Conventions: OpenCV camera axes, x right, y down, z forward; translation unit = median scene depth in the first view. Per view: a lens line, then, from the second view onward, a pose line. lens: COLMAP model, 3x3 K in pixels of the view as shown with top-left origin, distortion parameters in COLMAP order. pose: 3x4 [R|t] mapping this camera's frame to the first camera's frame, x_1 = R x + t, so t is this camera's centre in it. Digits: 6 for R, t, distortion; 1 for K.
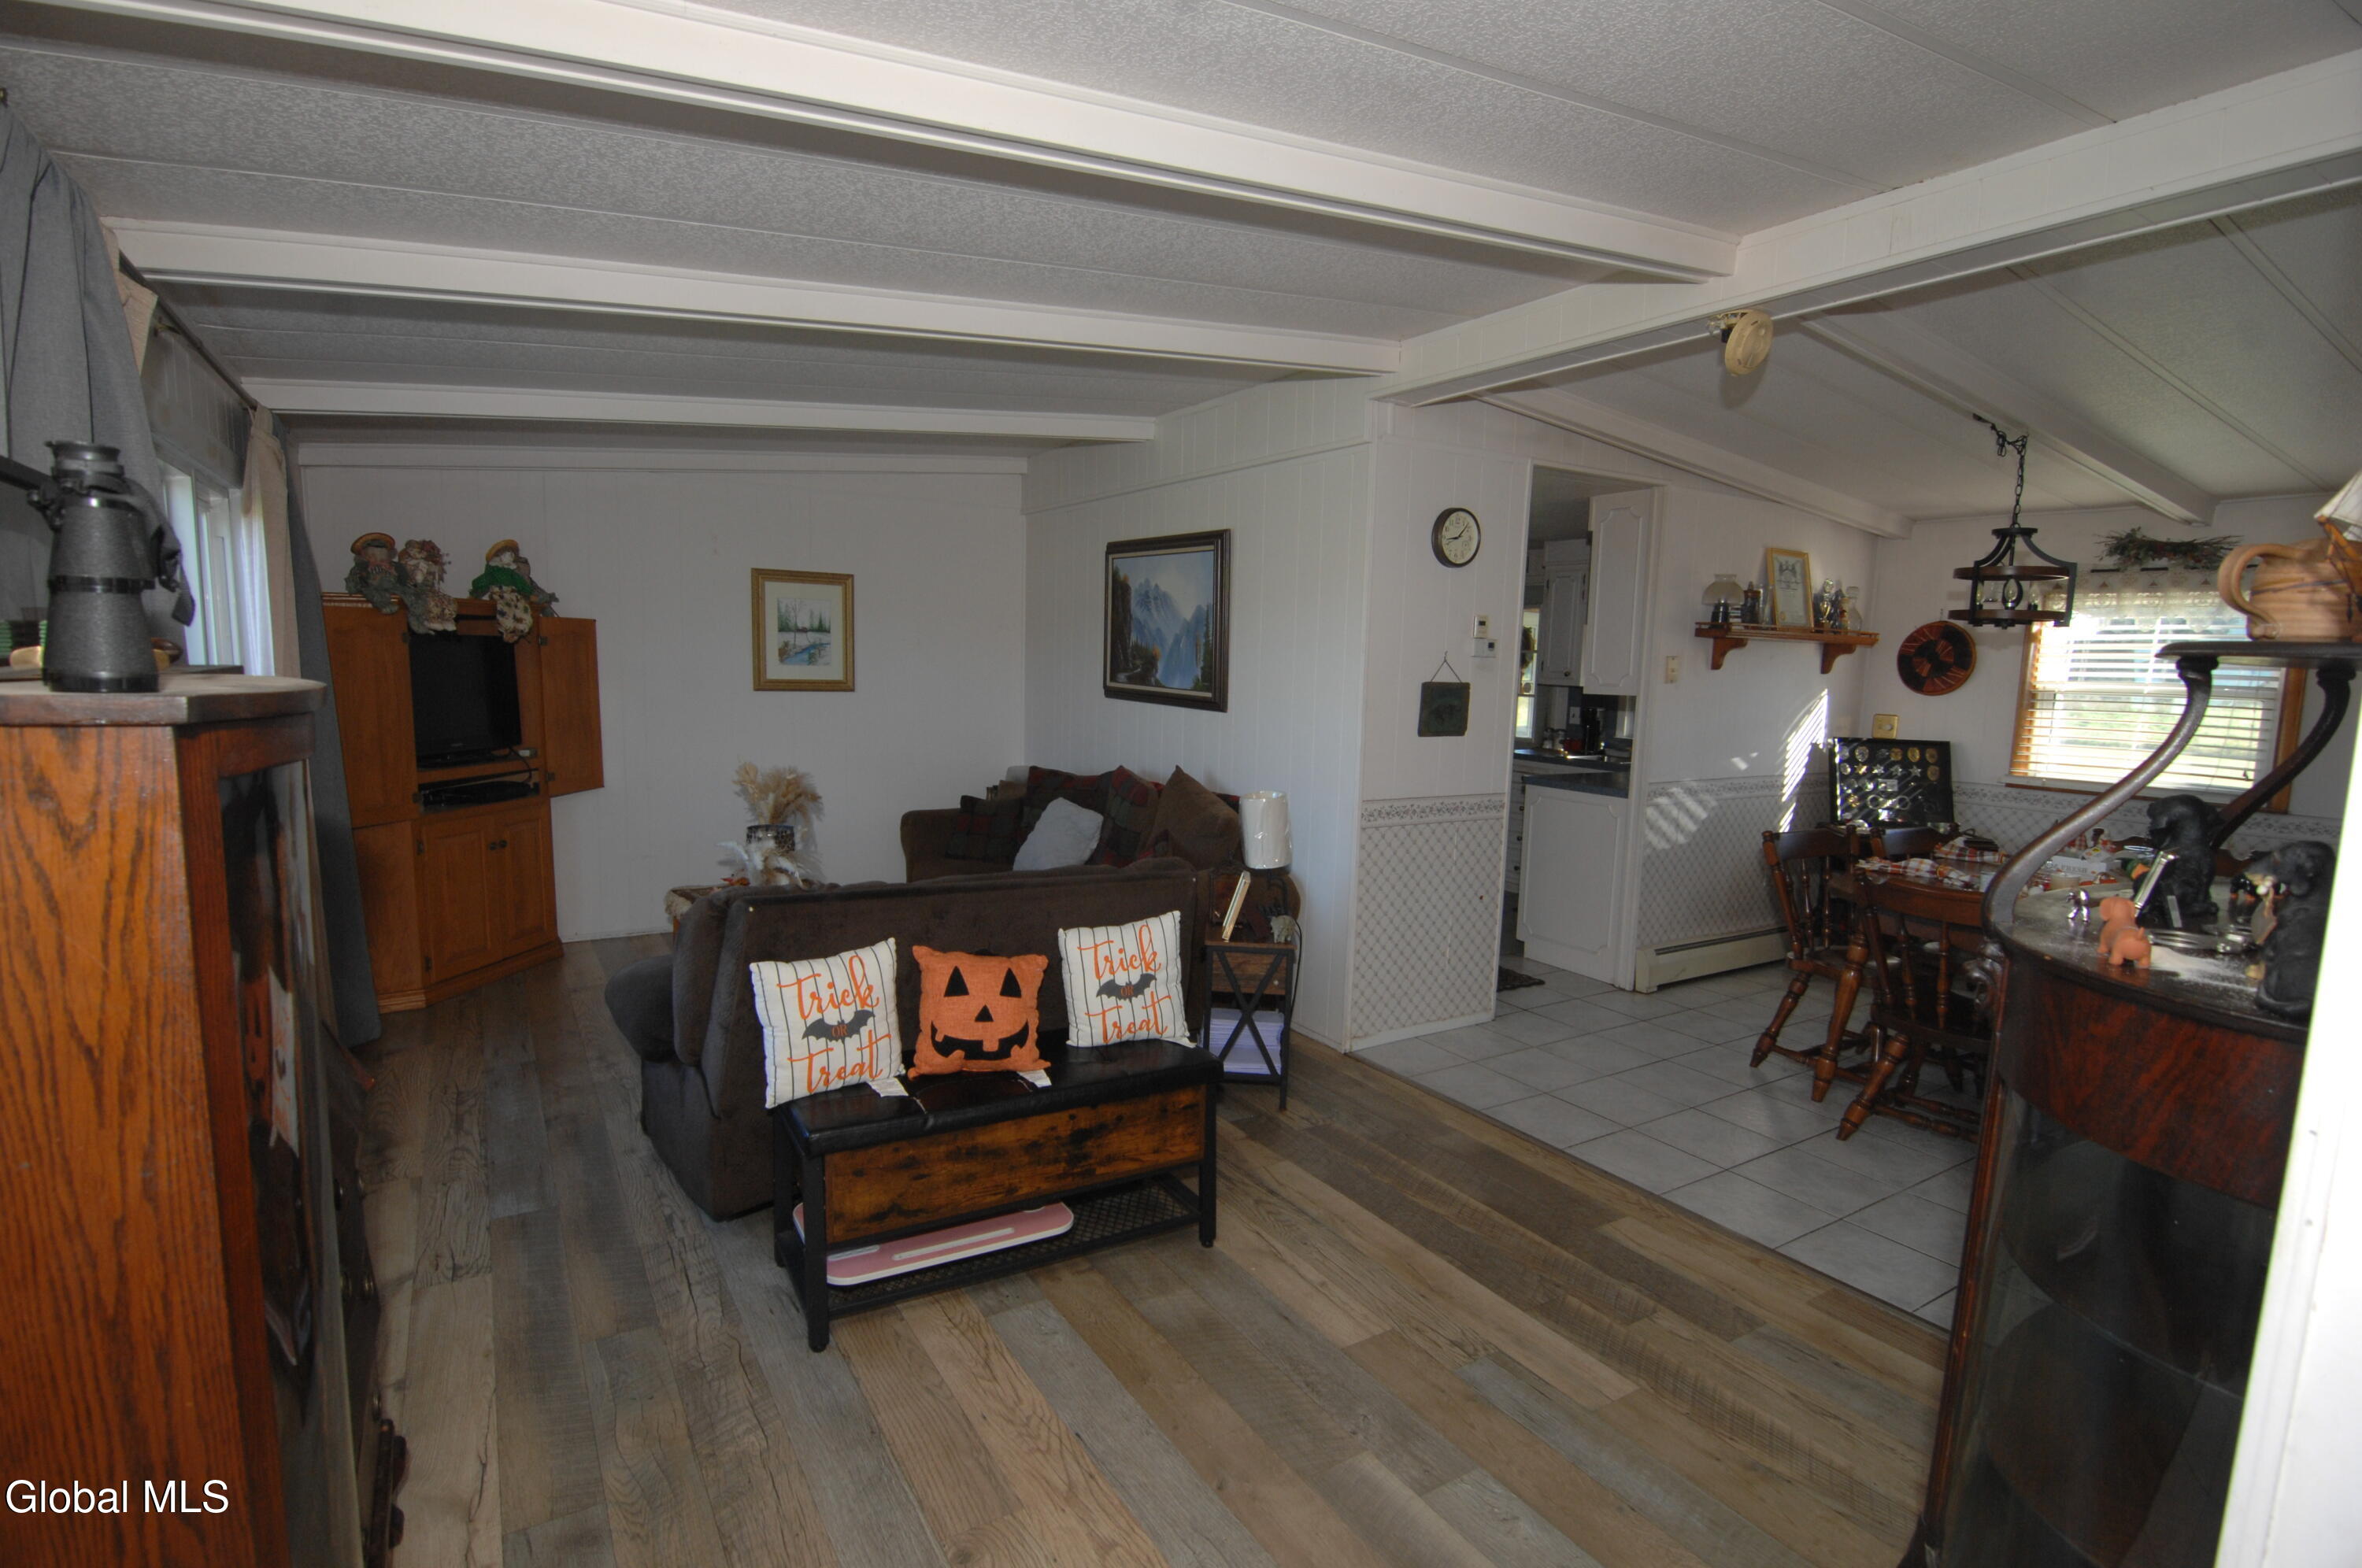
lens RADIAL K [[1136.9, 0, 1170.6], [0, 1136.9, 784.4], [0, 0, 1]] dist [-0.006020, -0.010301]
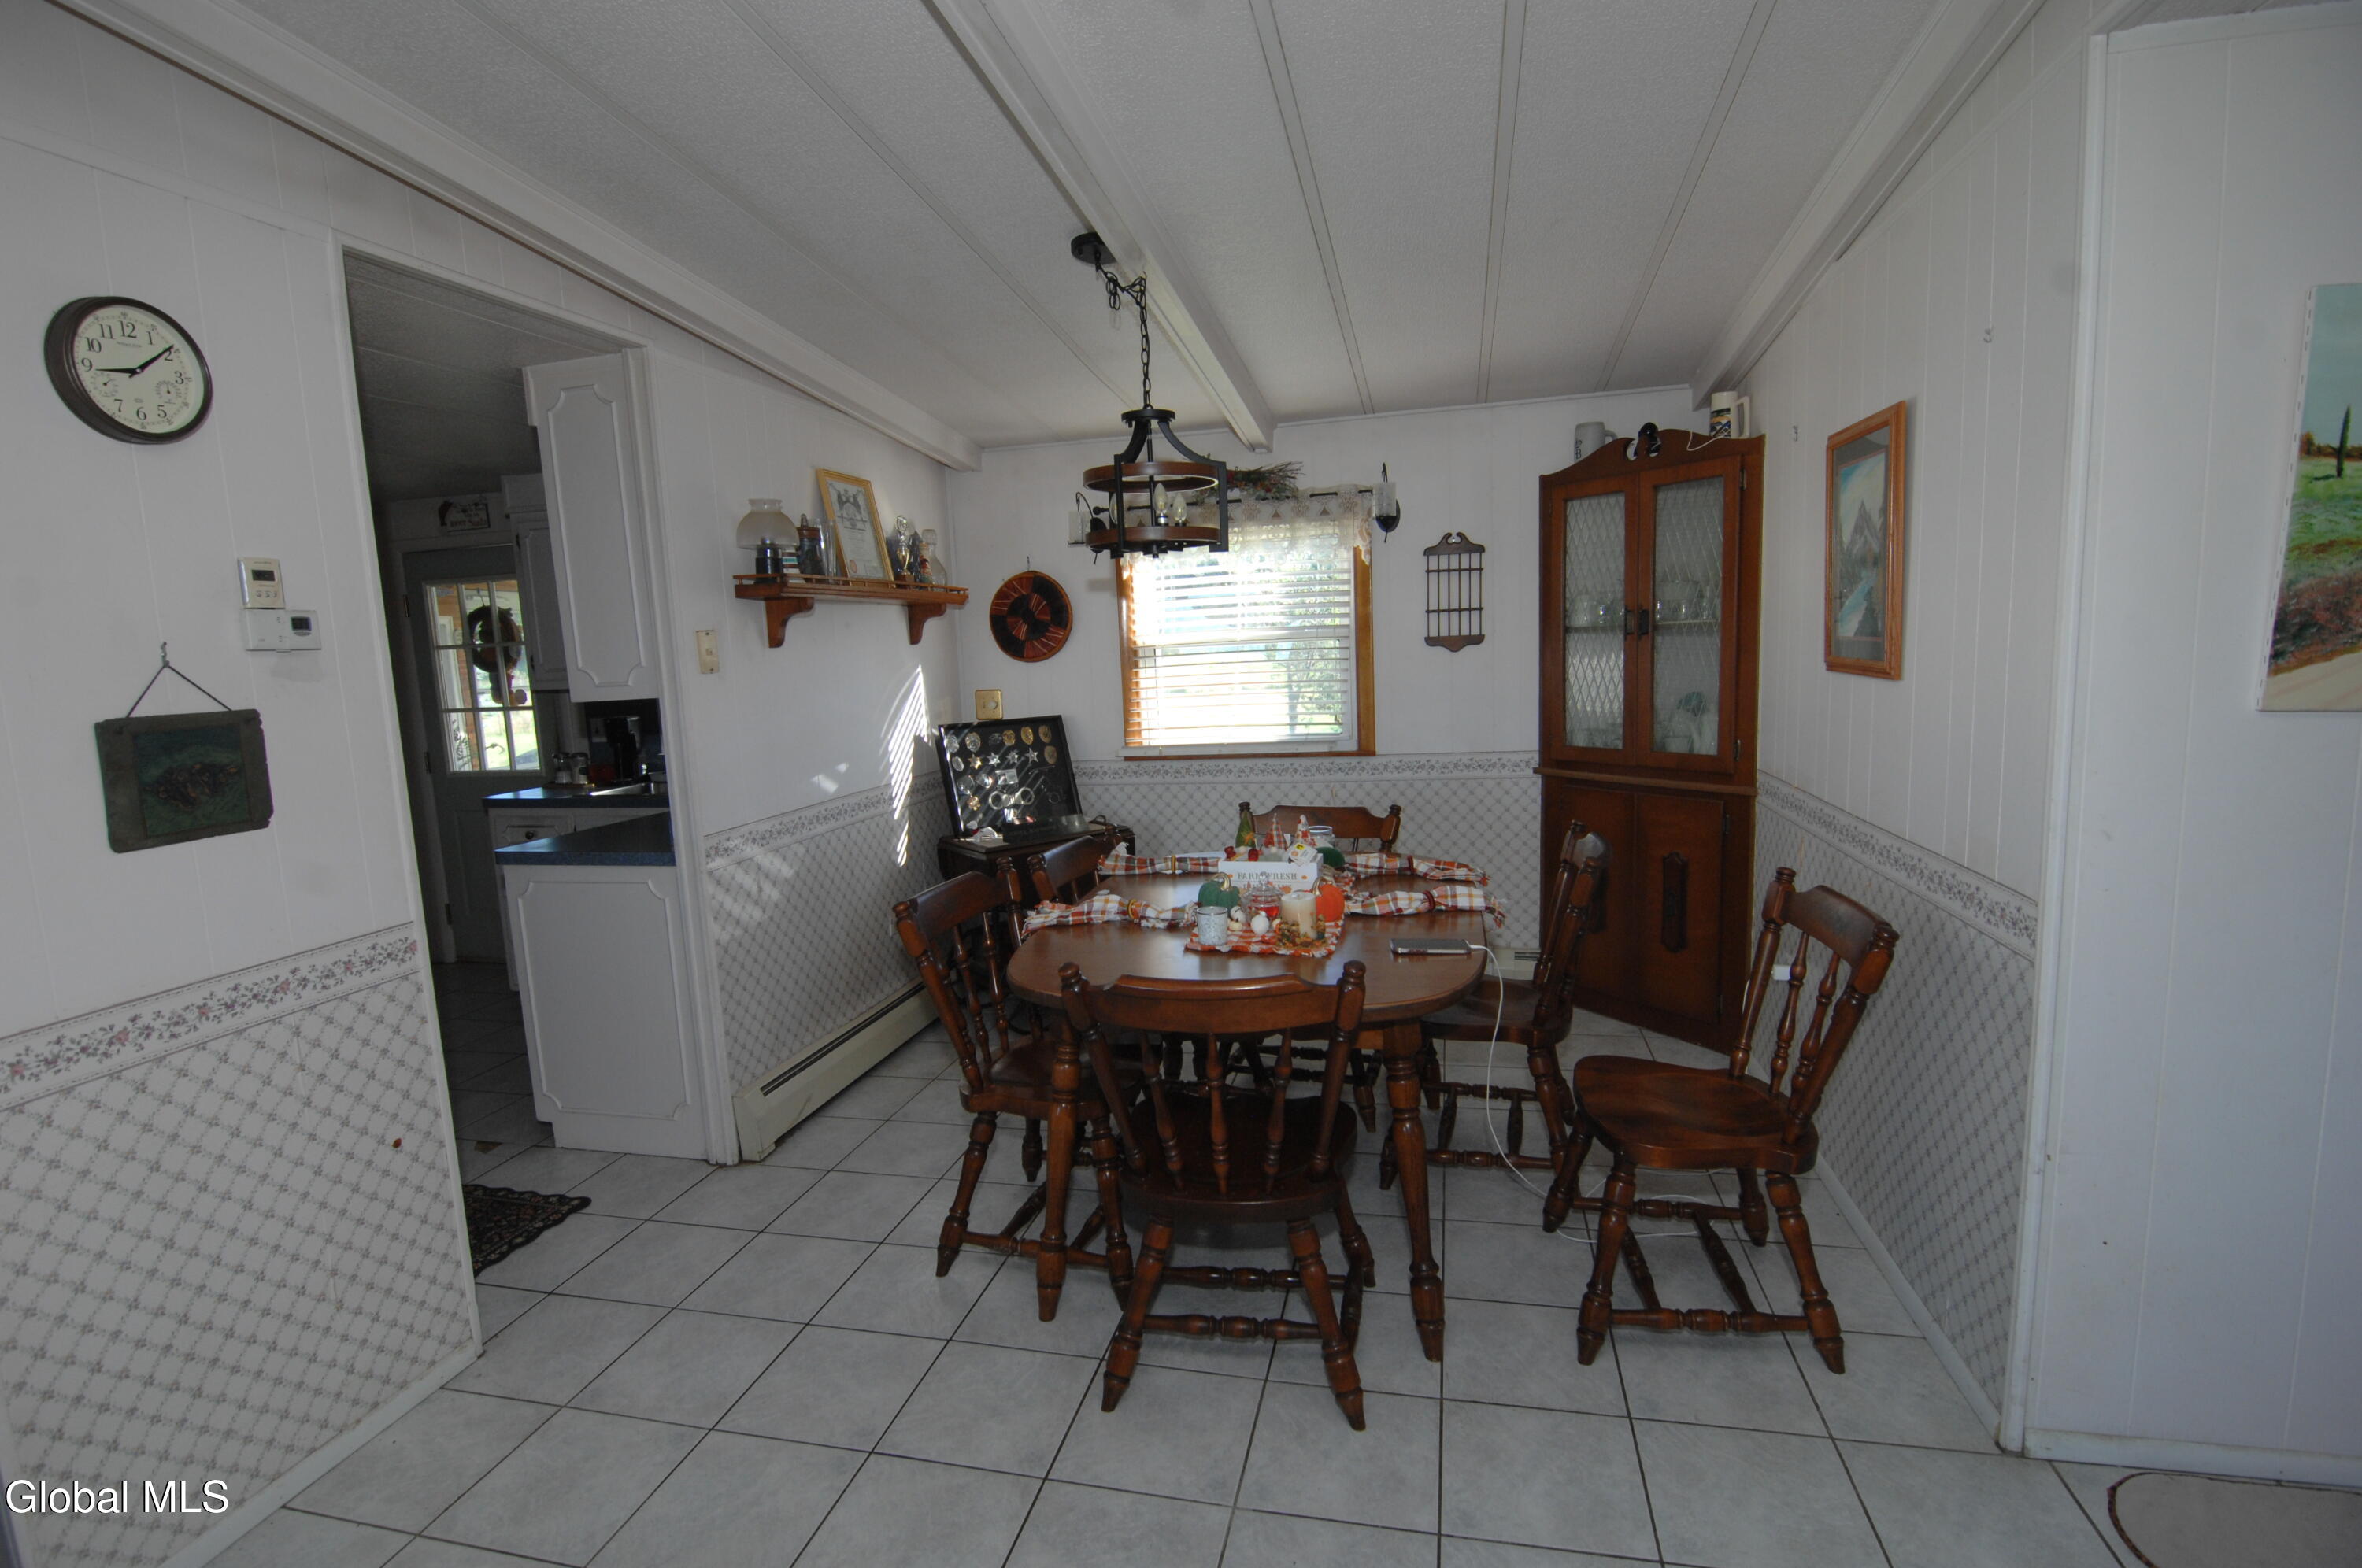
lens RADIAL K [[1136.9, 0, 1184.9], [0, 1136.9, 804.6], [0, 0, 1]] dist [-0.006020, -0.010301]
pose [[0.706030, -0.160275, 0.689807, 0.171341], [0.144002, 0.986195, 0.081751, -0.029384], [-0.693387, 0.041614, 0.719363, 0.349769]]
